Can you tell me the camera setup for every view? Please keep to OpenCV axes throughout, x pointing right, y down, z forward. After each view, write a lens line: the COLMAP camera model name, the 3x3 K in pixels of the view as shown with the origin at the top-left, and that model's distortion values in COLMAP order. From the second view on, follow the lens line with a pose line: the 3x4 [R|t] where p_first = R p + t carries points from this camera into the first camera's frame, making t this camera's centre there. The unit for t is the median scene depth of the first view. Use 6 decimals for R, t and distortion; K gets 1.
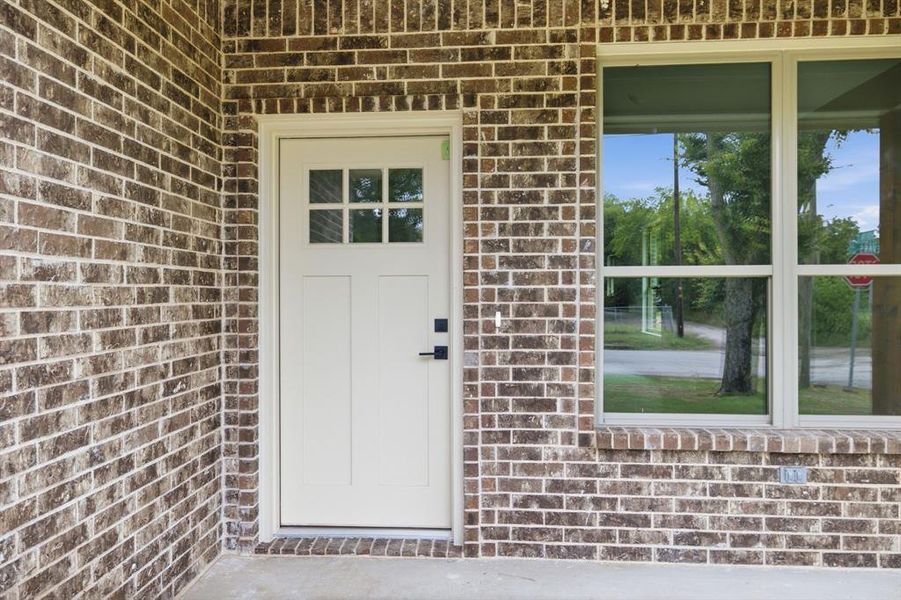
lens RADIAL K [[287.3, 0, 466.6], [0, 287.3, 296.6], [0, 0, 1]] dist [0.000734, 0.000027]
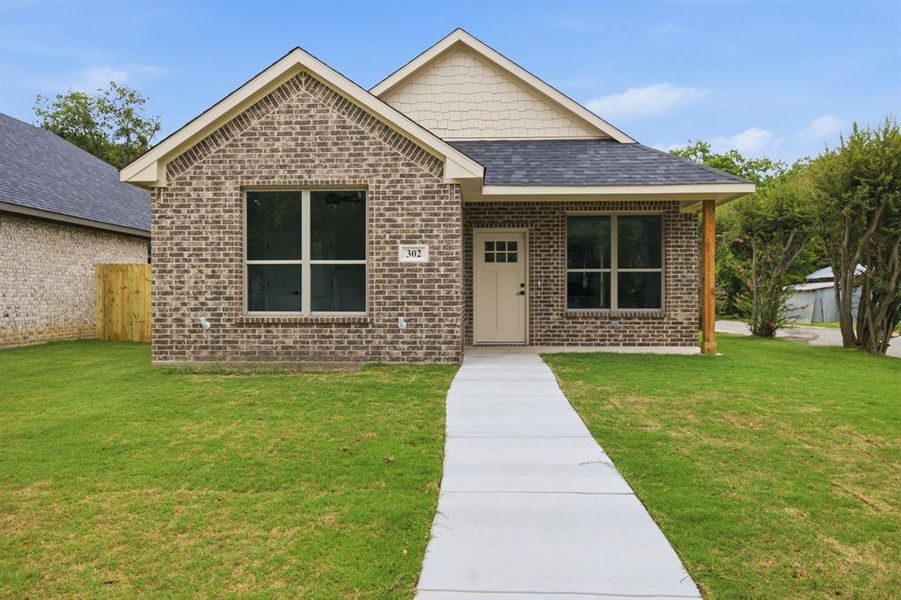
lens RADIAL K [[386.1, 0, 450.5], [0, 386.1, 300.0], [0, 0, 1]] dist [0.000804, -0.000019]
pose [[0.999783, 0.001030, 0.020823, -1.161515], [-0.000973, 0.999996, -0.002736, 0.317848], [-0.020825, 0.002715, 0.999779, -4.055699]]
